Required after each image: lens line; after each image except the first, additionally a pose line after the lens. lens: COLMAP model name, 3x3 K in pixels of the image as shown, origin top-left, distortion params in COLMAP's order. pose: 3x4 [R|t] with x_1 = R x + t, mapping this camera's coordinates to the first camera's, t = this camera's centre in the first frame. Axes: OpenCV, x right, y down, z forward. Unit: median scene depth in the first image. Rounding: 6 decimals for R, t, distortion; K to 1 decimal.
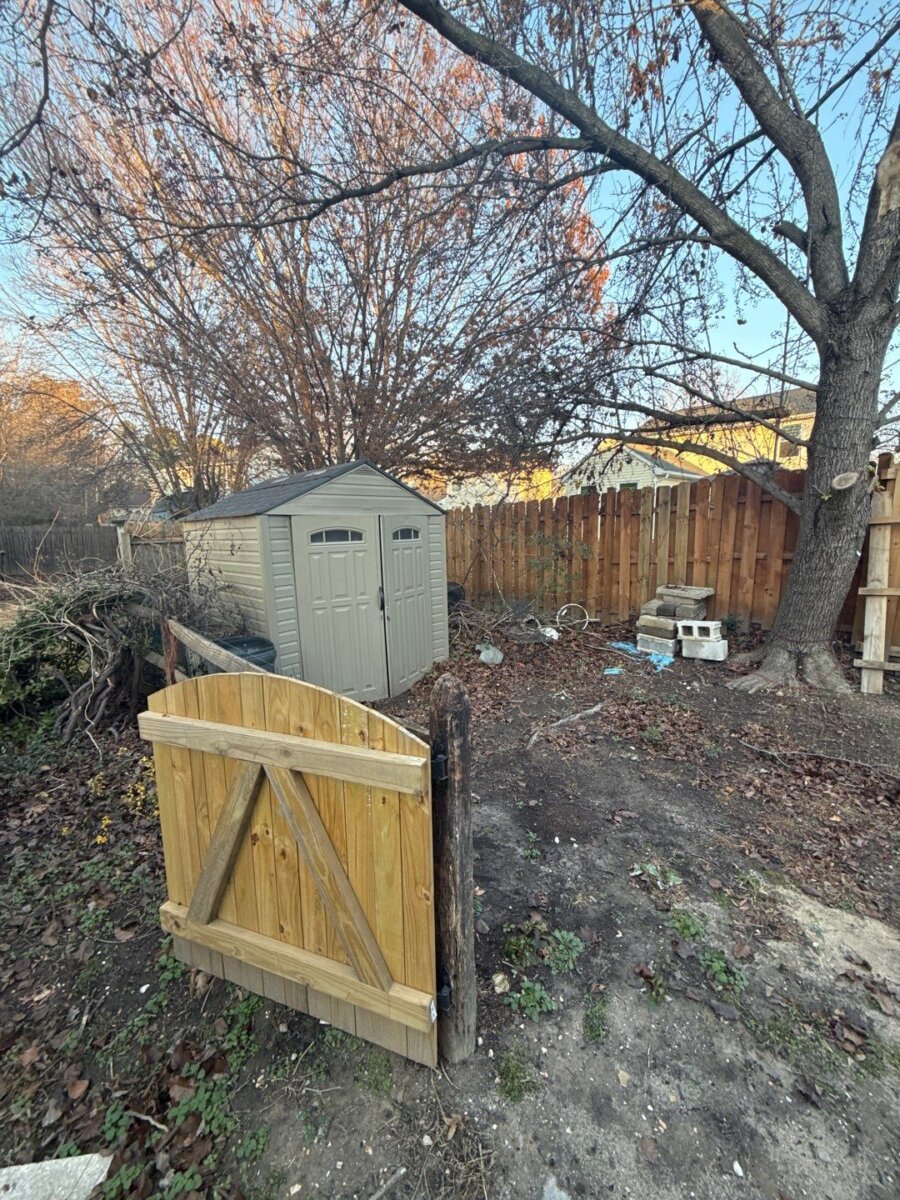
lens RADIAL K [[475.4, 0, 451.0], [0, 475.4, 598.5], [0, 0, 1]] dist [0.000234, -0.000042]
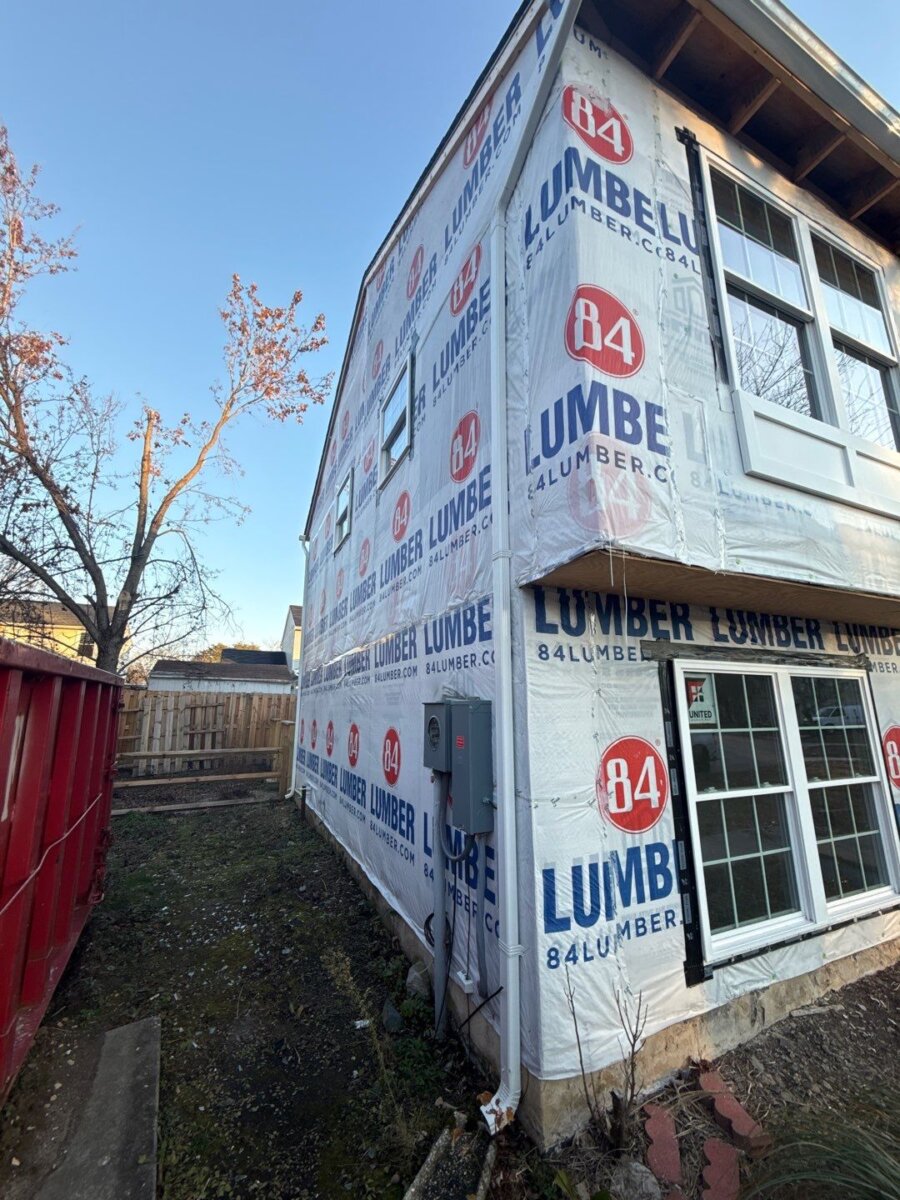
lens RADIAL K [[475.4, 0, 451.0], [0, 475.4, 598.5], [0, 0, 1]] dist [0.000234, -0.000042]
pose [[0.300277, 0.220003, 0.928134, -0.996280], [0.141542, 0.951988, -0.271450, 0.195600], [-0.943292, 0.212880, 0.254720, -1.372423]]
